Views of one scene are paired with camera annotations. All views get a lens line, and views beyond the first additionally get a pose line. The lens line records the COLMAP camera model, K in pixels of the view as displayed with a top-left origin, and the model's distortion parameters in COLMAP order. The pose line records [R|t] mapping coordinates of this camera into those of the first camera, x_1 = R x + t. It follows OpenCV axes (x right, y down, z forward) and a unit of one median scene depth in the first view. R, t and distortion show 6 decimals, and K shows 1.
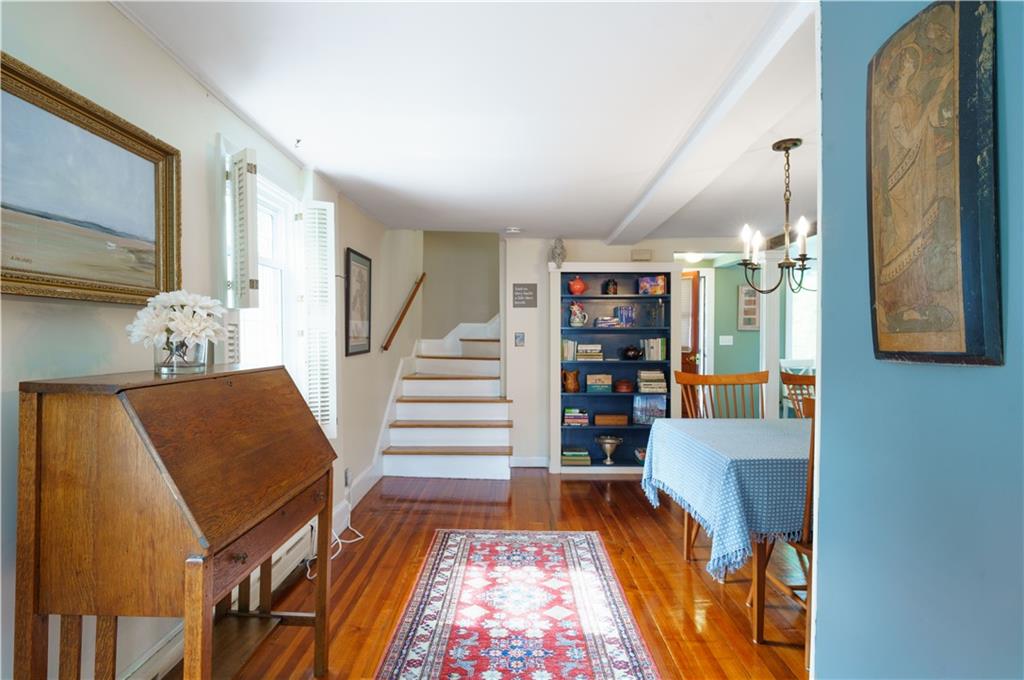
lens RADIAL K [[494.9, 0, 513.2], [0, 494.9, 339.0], [0, 0, 1]] dist [-0.000573, -0.000275]
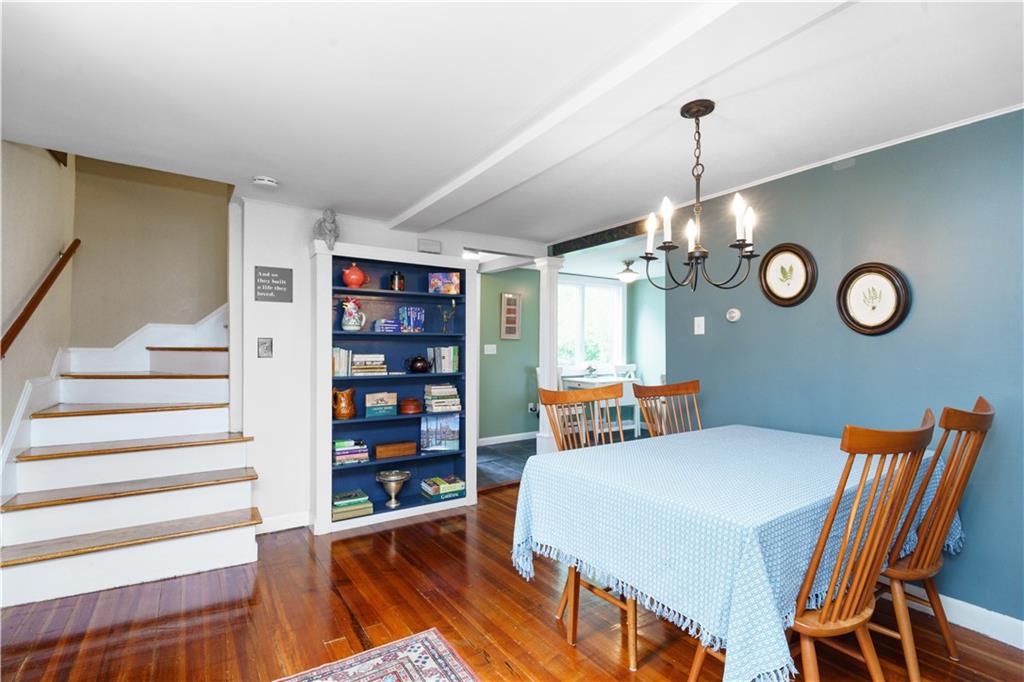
lens RADIAL K [[479.2, 0, 507.7], [0, 479.2, 345.0], [0, 0, 1]] dist [-0.004159, -0.001087]
pose [[0.834851, 0.004845, 0.550454, -0.074694], [-0.000078, 0.999962, -0.008683, 0.003146], [-0.550476, 0.007206, 0.834820, 0.266005]]
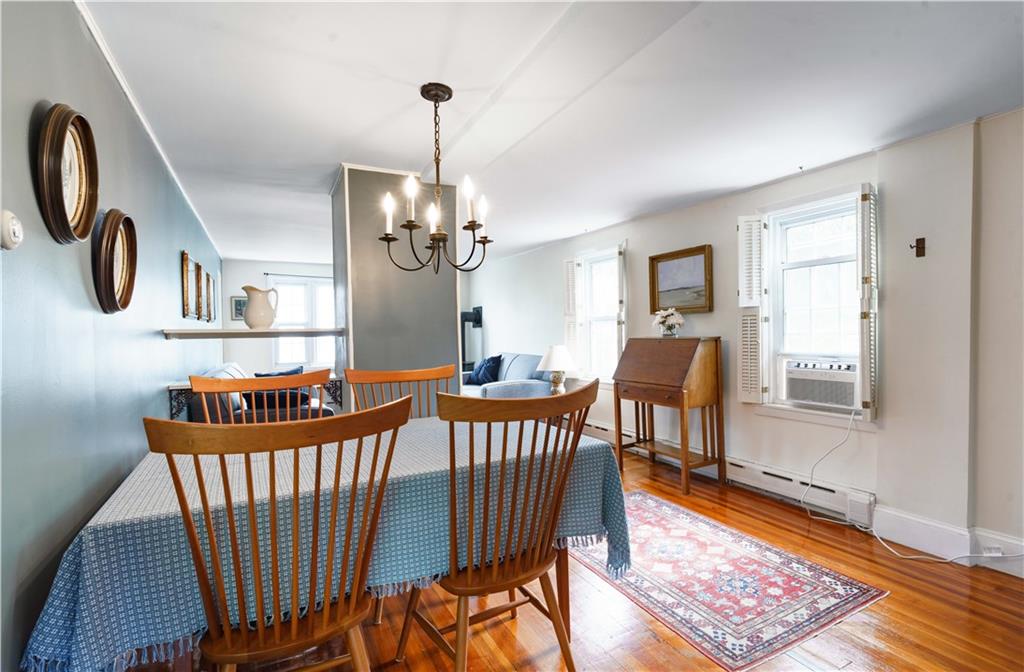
lens RADIAL K [[481.9, 0, 512.0], [0, 481.9, 336.0], [0, 0, 1]] dist [-0.001018, -0.000146]
pose [[-0.887494, 0.020149, -0.460378, 0.425036], [0.016705, 0.999794, 0.011555, 0.003833], [0.460516, 0.002565, -0.887648, 0.921555]]
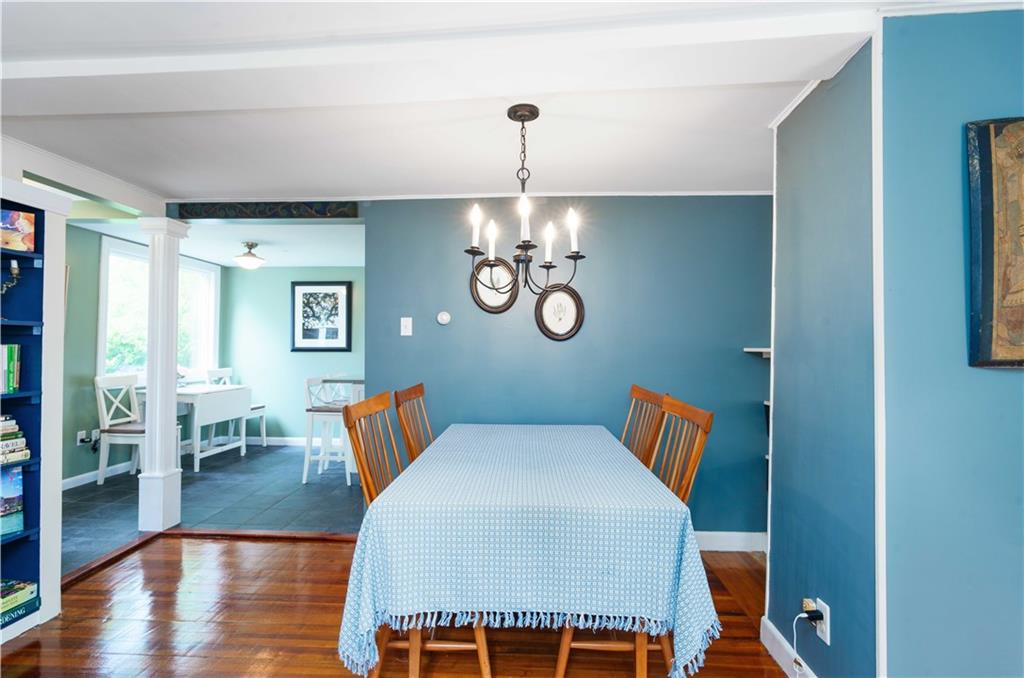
lens RADIAL K [[484.8, 0, 509.0], [0, 484.8, 342.9], [0, 0, 1]] dist [-0.005481, -0.001191]
pose [[0.054866, 0.015239, 0.998377, -0.128366], [-0.003969, 0.999879, -0.015044, 0.001444], [-0.998486, -0.003138, 0.054920, 0.507226]]
